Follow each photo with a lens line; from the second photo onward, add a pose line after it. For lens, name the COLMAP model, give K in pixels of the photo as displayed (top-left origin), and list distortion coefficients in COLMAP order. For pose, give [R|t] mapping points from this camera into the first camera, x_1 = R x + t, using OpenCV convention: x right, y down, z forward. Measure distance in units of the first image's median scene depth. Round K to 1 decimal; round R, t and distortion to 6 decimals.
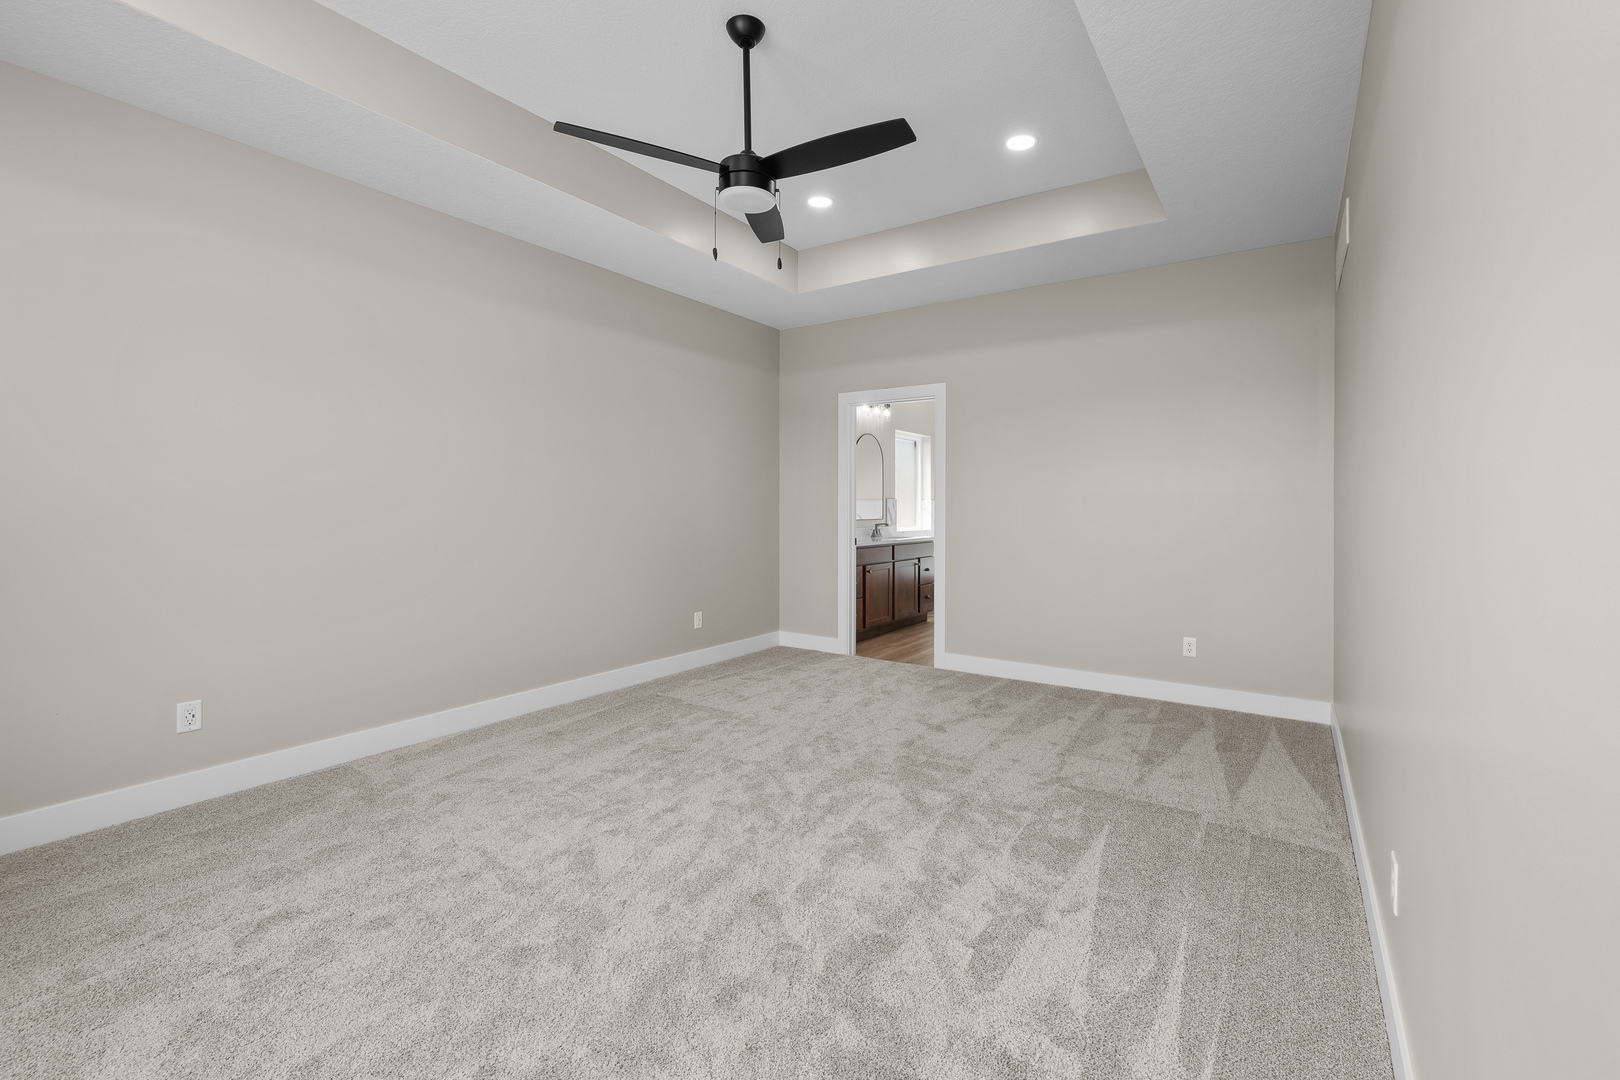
lens RADIAL K [[691.6, 0, 827.9], [0, 691.6, 503.3], [0, 0, 1]] dist [0.002847, -0.000064]
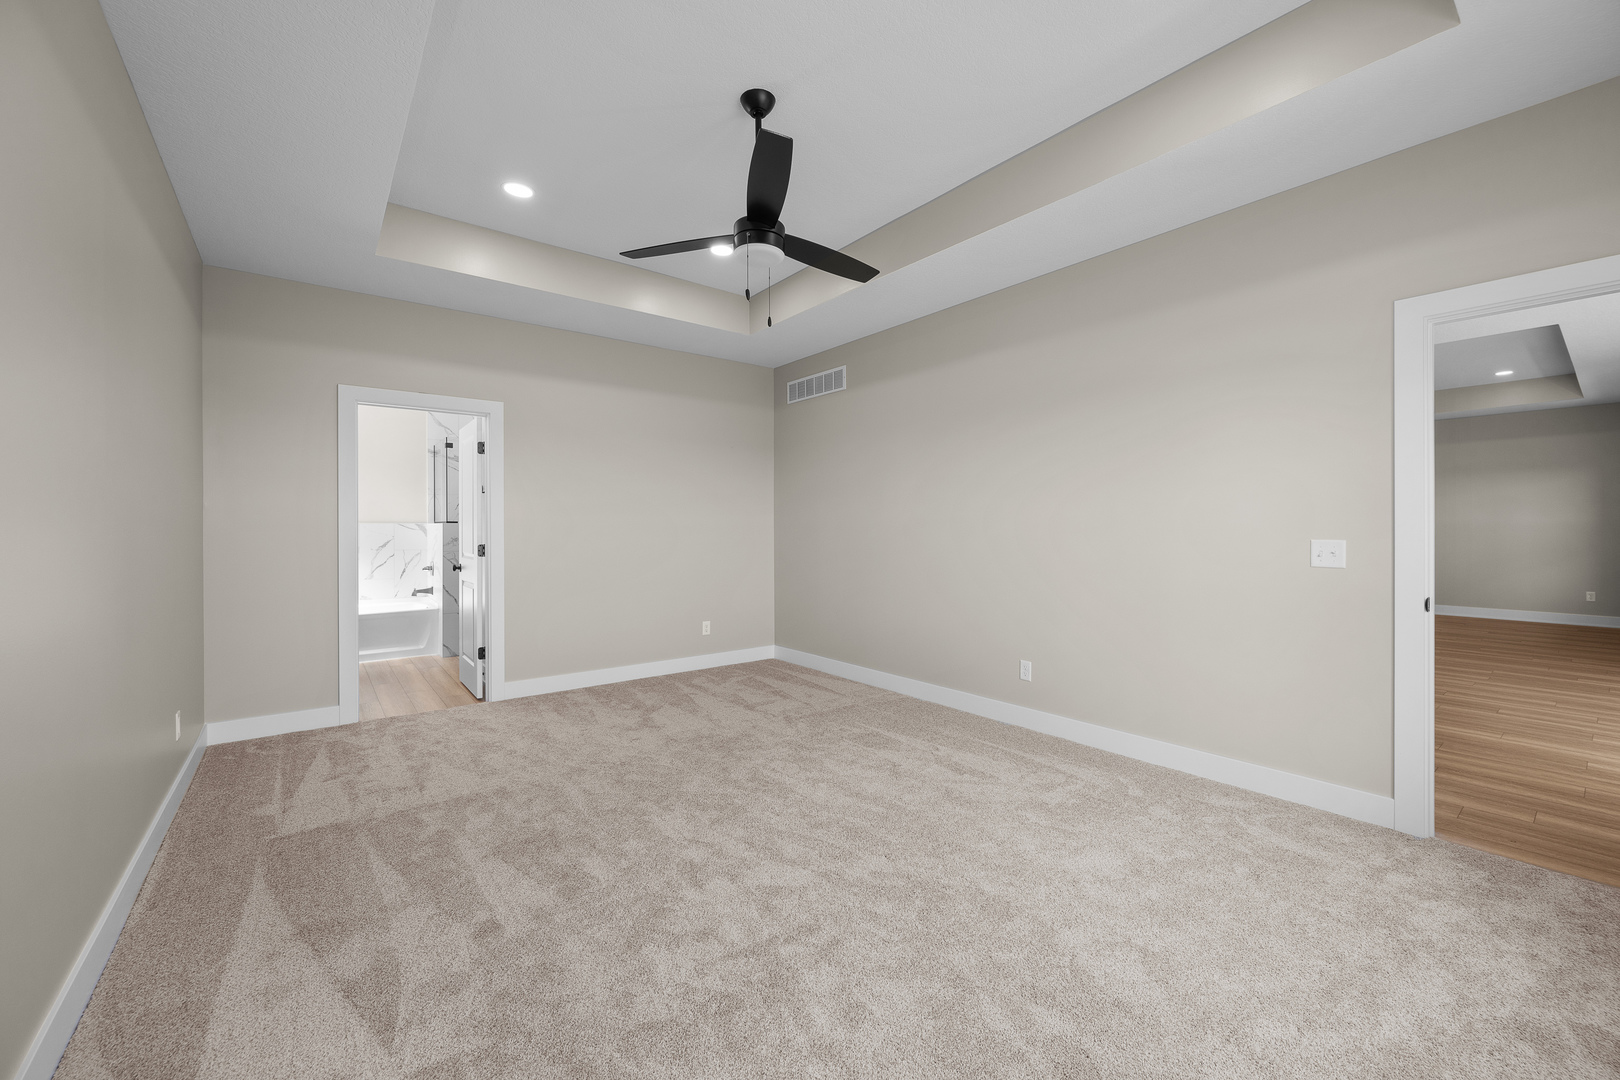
lens RADIAL K [[645.7, 0, 819.5], [0, 645.7, 528.3], [0, 0, 1]] dist [-0.002509, -0.000723]
pose [[0.308912, -0.006076, 0.951071, -0.889699], [0.000286, 0.999980, 0.006295, -0.007354], [-0.951090, -0.001672, 0.308908, 0.493719]]
